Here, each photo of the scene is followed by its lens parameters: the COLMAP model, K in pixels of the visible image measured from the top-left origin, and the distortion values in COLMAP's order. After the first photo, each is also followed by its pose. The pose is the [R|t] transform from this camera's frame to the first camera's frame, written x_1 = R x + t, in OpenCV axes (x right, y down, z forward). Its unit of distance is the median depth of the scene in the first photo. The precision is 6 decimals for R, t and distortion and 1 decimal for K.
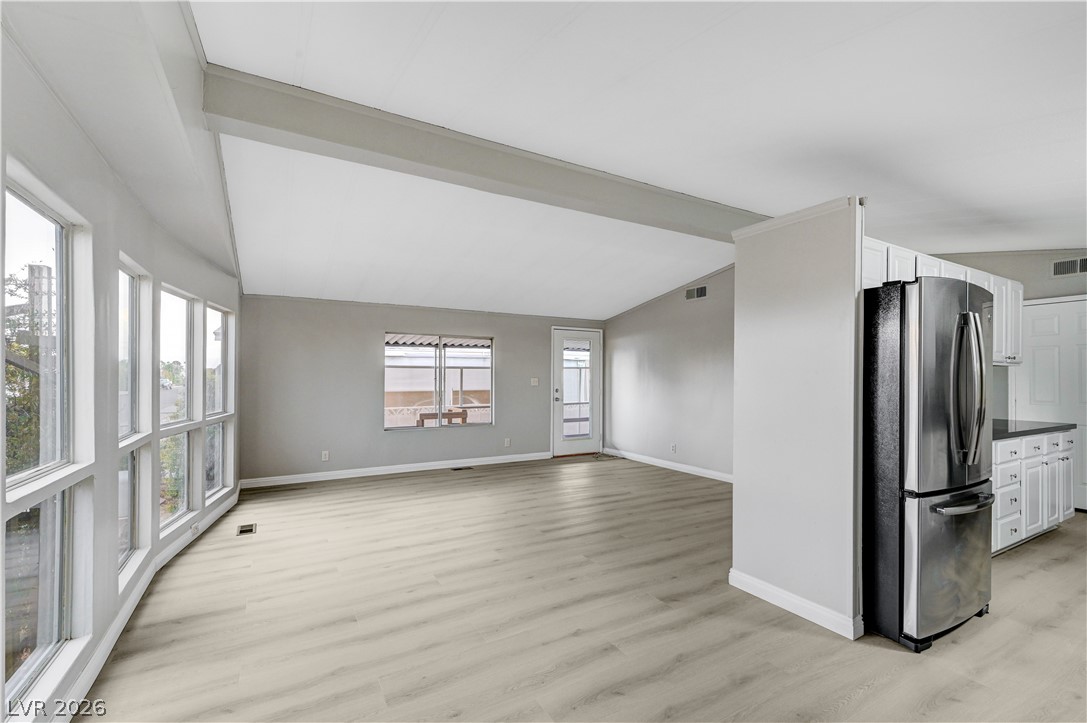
lens RADIAL K [[473.6, 0, 545.9], [0, 473.6, 369.1], [0, 0, 1]] dist [-0.001056, 0.000130]
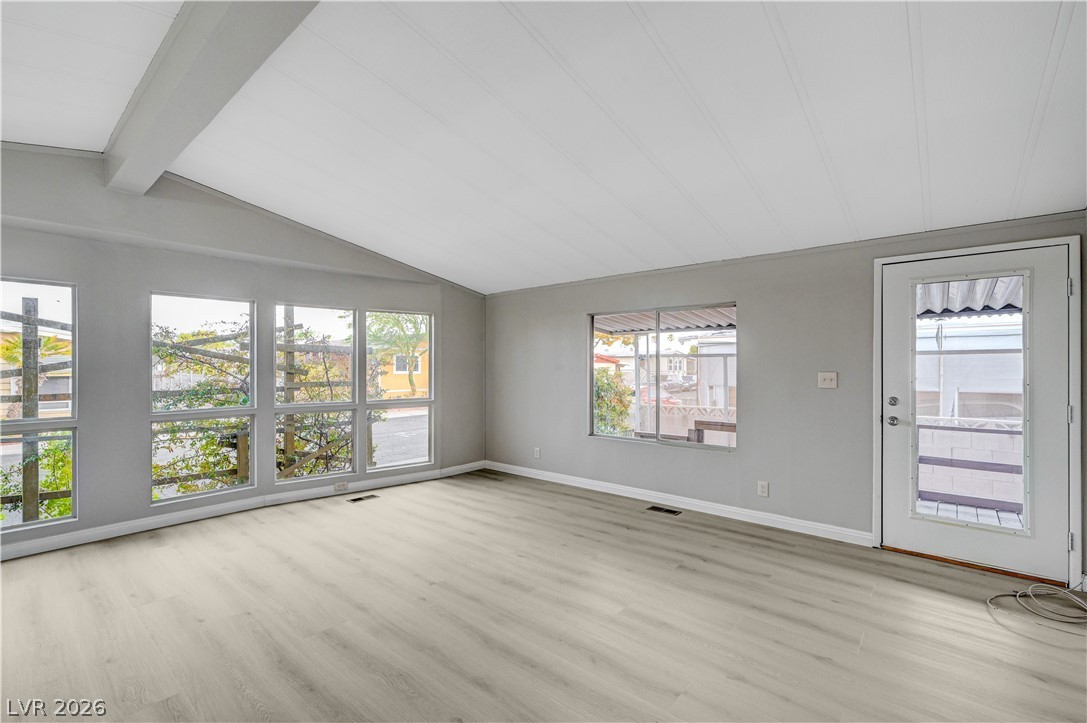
lens RADIAL K [[472.8, 0, 547.4], [0, 472.8, 362.1], [0, 0, 1]] dist [0.000444, 0.000270]
pose [[0.338913, -0.010117, -0.940763, 0.652364], [0.014438, 0.999880, -0.005552, 0.012031], [0.940707, -0.011701, 0.339018, 1.065644]]
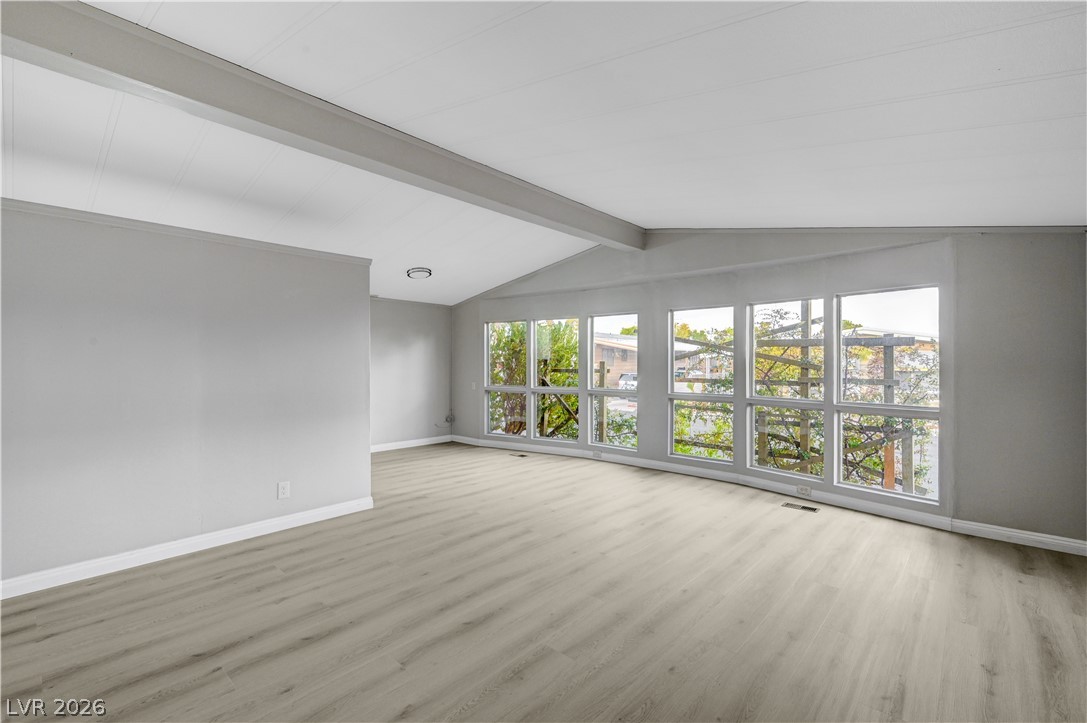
lens RADIAL K [[479.8, 0, 548.8], [0, 479.8, 365.7], [0, 0, 1]] dist [-0.000004, 0.000136]
pose [[-0.950548, -0.002432, -0.310567, 0.251094], [-0.001363, 0.999992, -0.003657, 0.024624], [0.310573, -0.003052, -0.950545, 1.904285]]
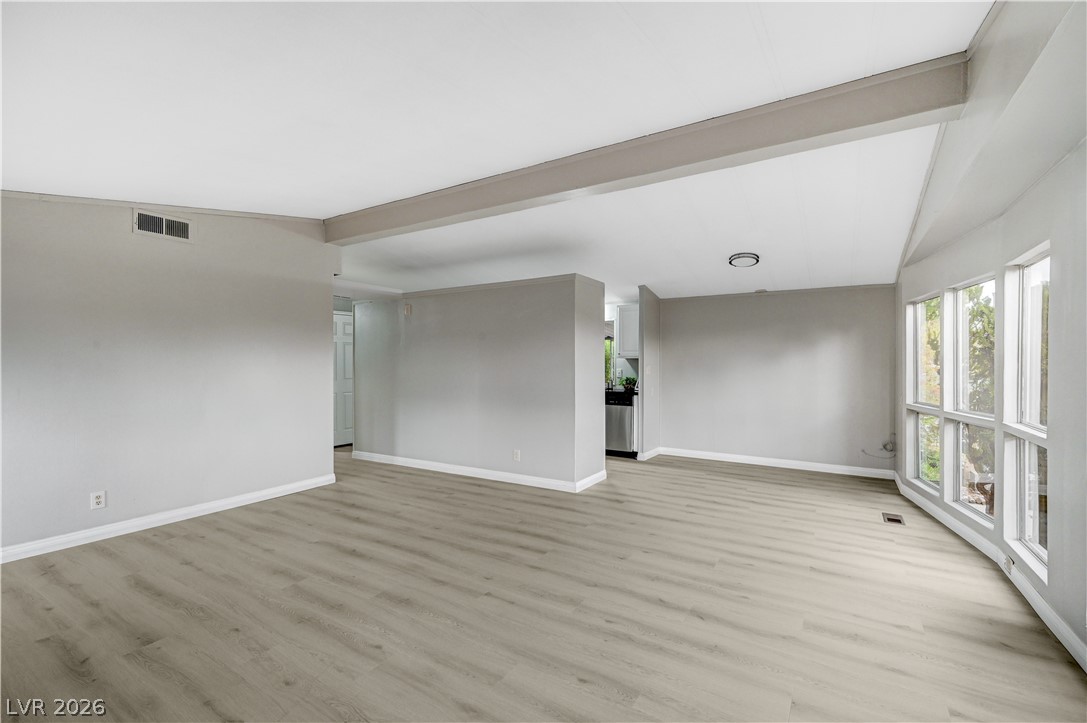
lens RADIAL K [[473.6, 0, 545.9], [0, 473.6, 369.1], [0, 0, 1]] dist [-0.001056, 0.000130]
pose [[-0.470607, -0.013498, 0.882240, -0.732208], [-0.014217, 0.999869, 0.007714, 0.017302], [-0.882228, -0.008913, -0.470737, 1.391350]]
